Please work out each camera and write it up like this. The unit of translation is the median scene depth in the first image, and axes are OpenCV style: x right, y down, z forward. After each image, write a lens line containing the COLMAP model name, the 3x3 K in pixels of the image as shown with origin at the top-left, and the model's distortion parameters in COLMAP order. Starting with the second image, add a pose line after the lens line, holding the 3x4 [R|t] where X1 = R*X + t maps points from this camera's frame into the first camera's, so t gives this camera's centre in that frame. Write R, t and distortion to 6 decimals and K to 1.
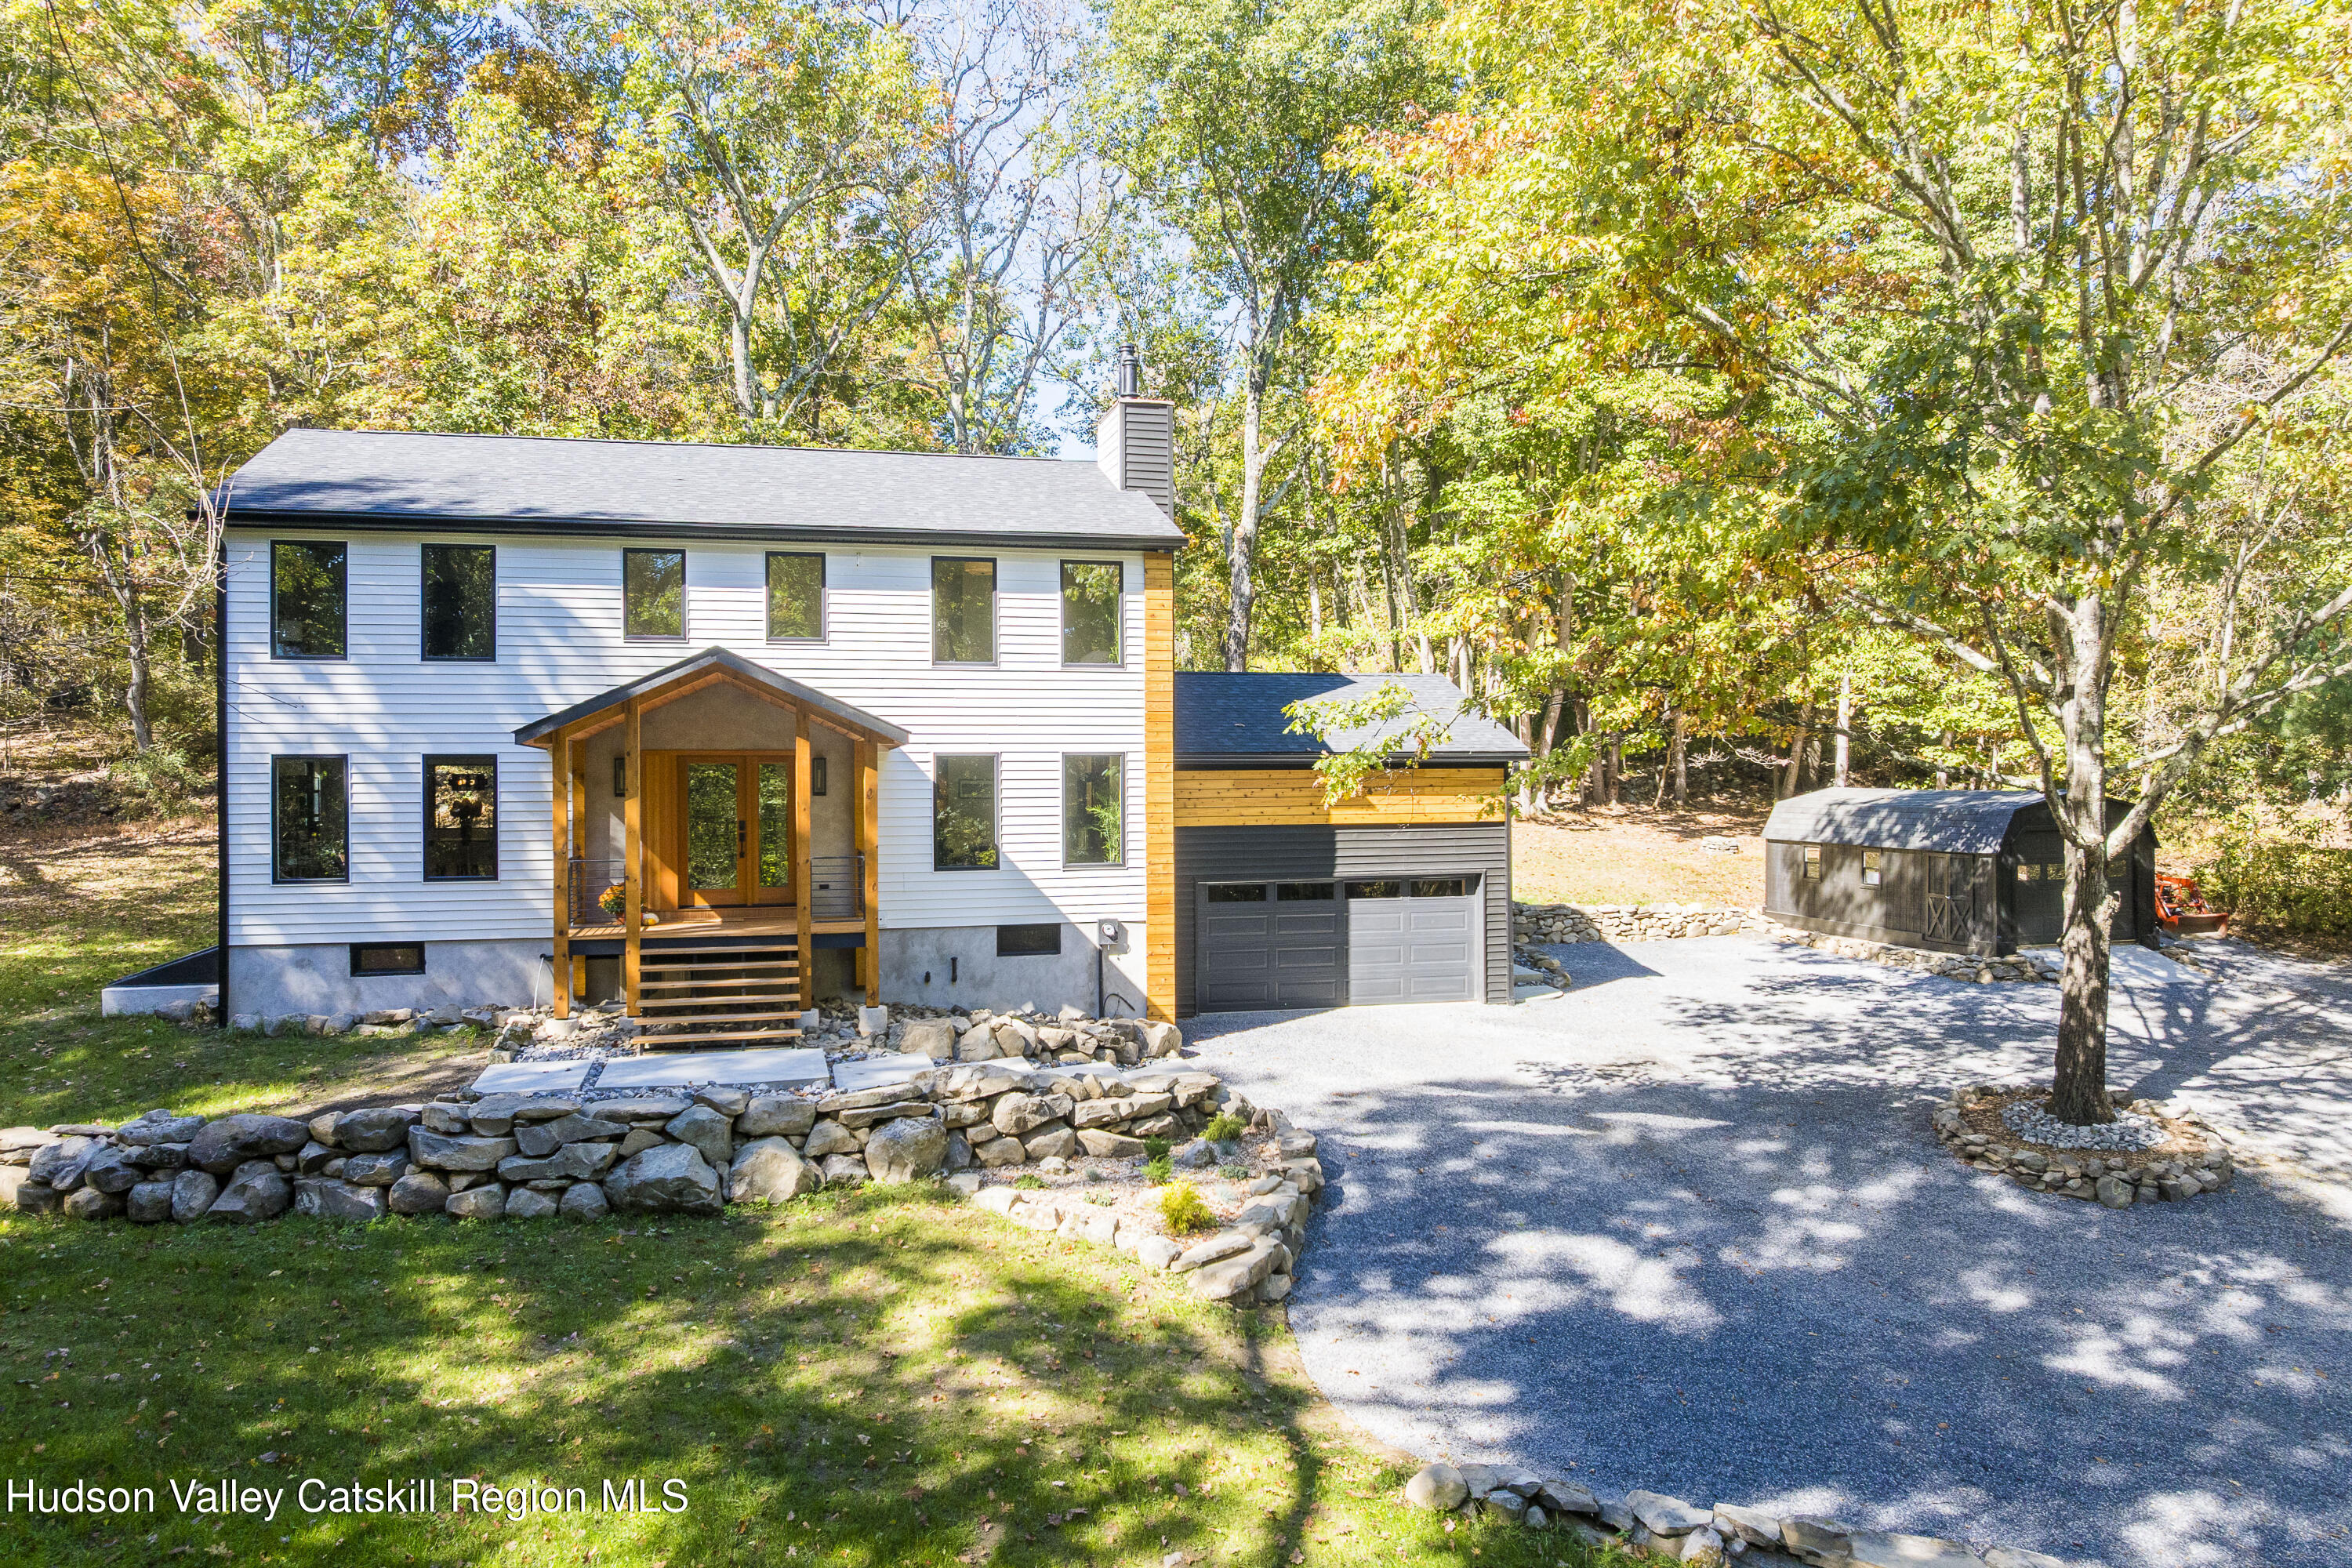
lens RADIAL K [[1605.8, 0, 1176.0], [0, 1605.8, 784.0], [0, 0, 1]] dist [-0.003872, -0.084221]
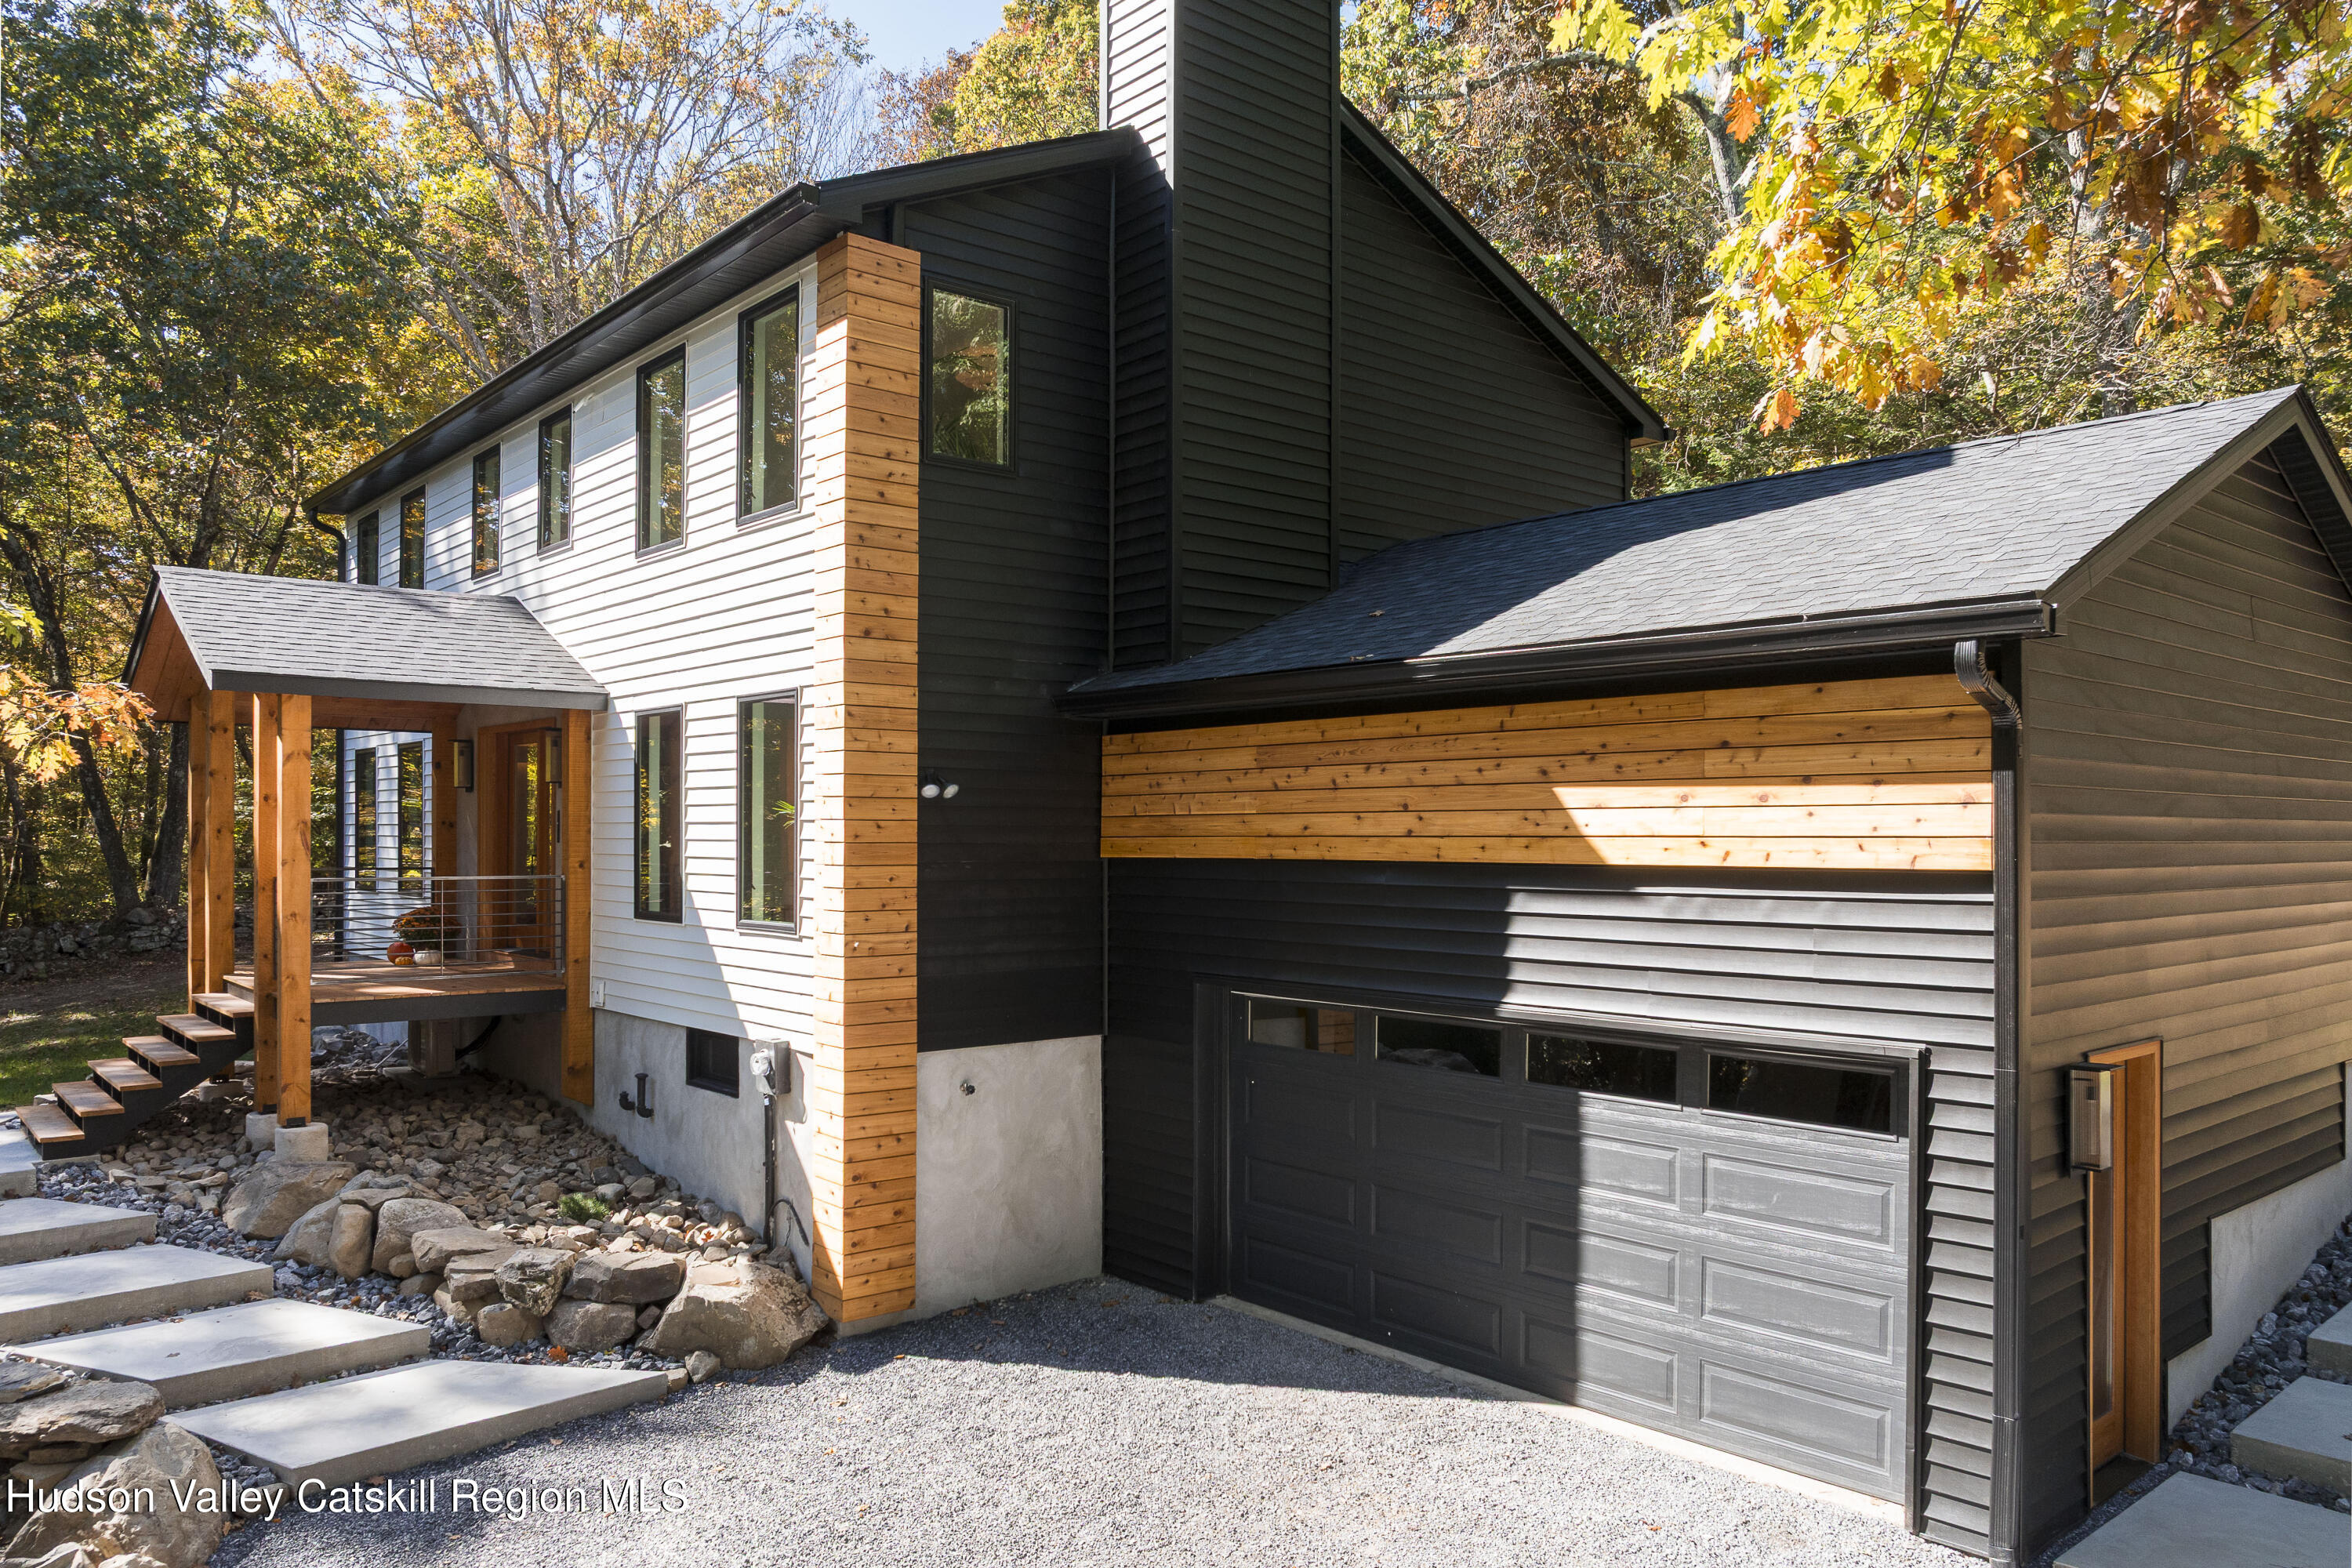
lens RADIAL K [[1605.8, 0, 1176.0], [0, 1605.8, 784.0], [0, 0, 1]] dist [-0.003872, -0.084221]
pose [[0.455206, -0.015645, -0.890249, 0.451858], [-0.004929, 0.999786, -0.020090, 0.017404], [0.890373, 0.013533, 0.455031, 0.919145]]
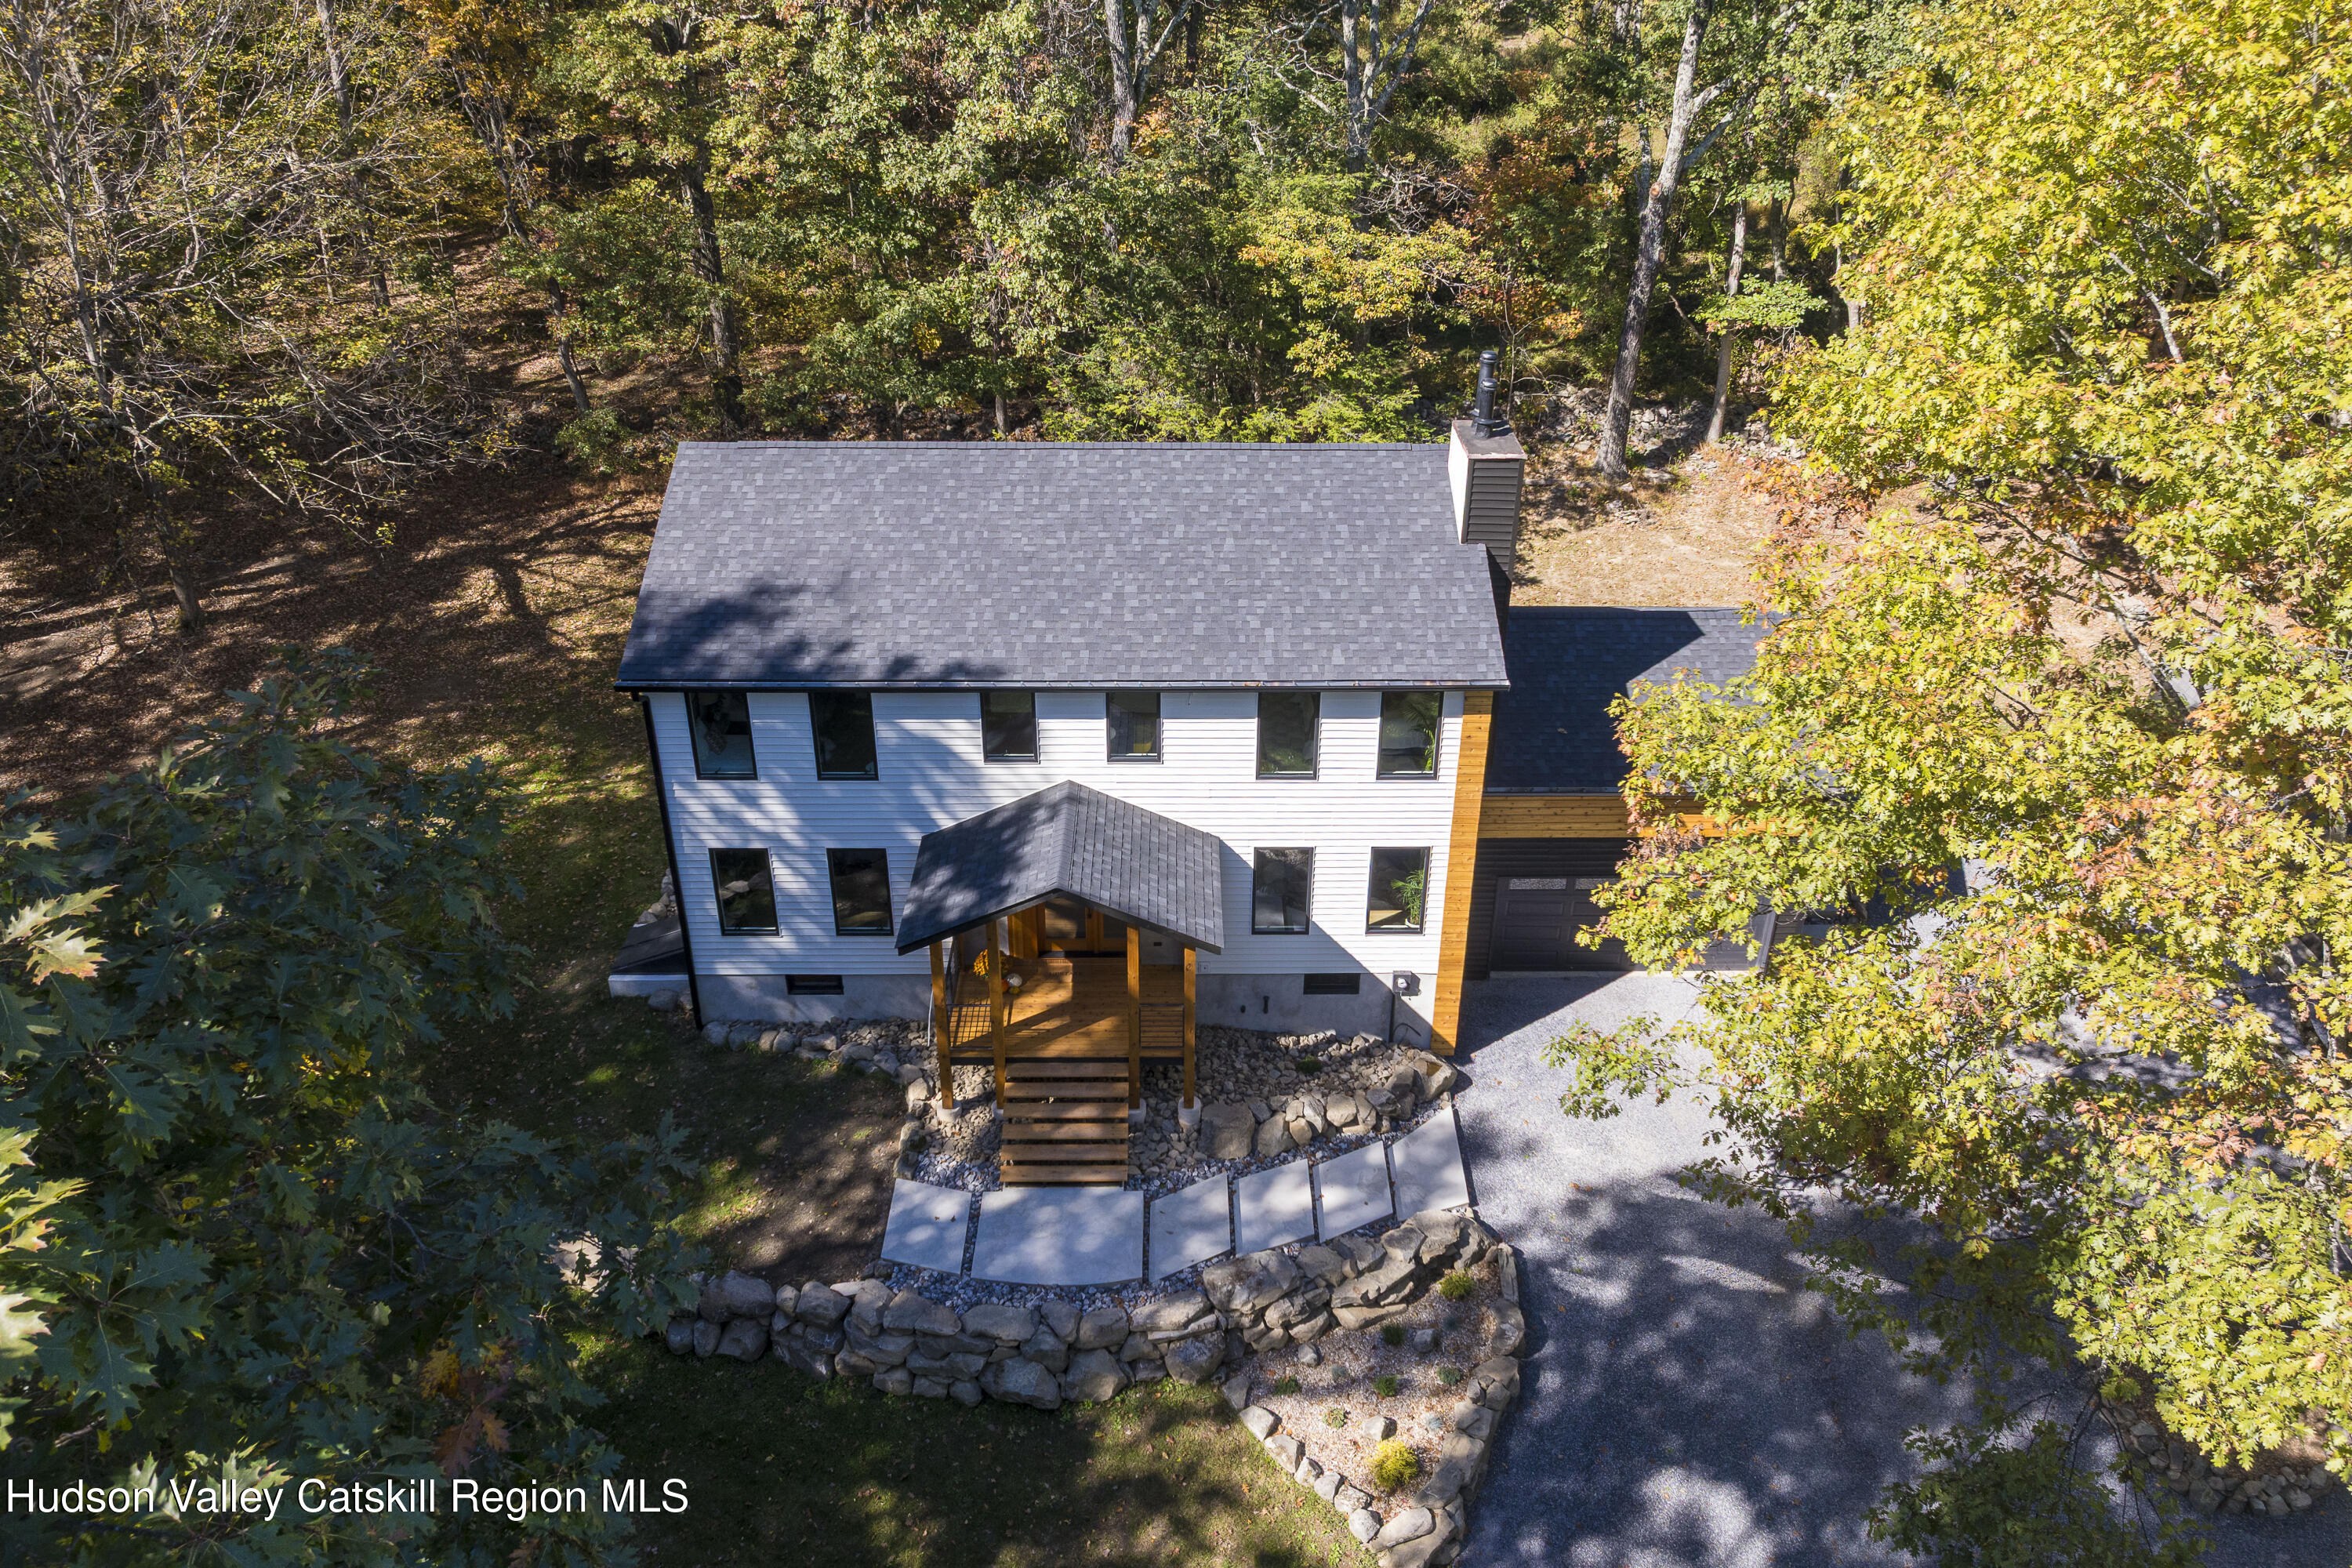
lens RADIAL K [[1646.7, 0, 1179.5], [0, 1646.7, 745.7], [0, 0, 1]] dist [-0.002314, -0.068616]
pose [[0.970387, 0.124597, -0.206943, 0.025753], [-0.008257, 0.873313, 0.487089, -0.641432], [0.241416, -0.470956, 0.848480, 0.054373]]
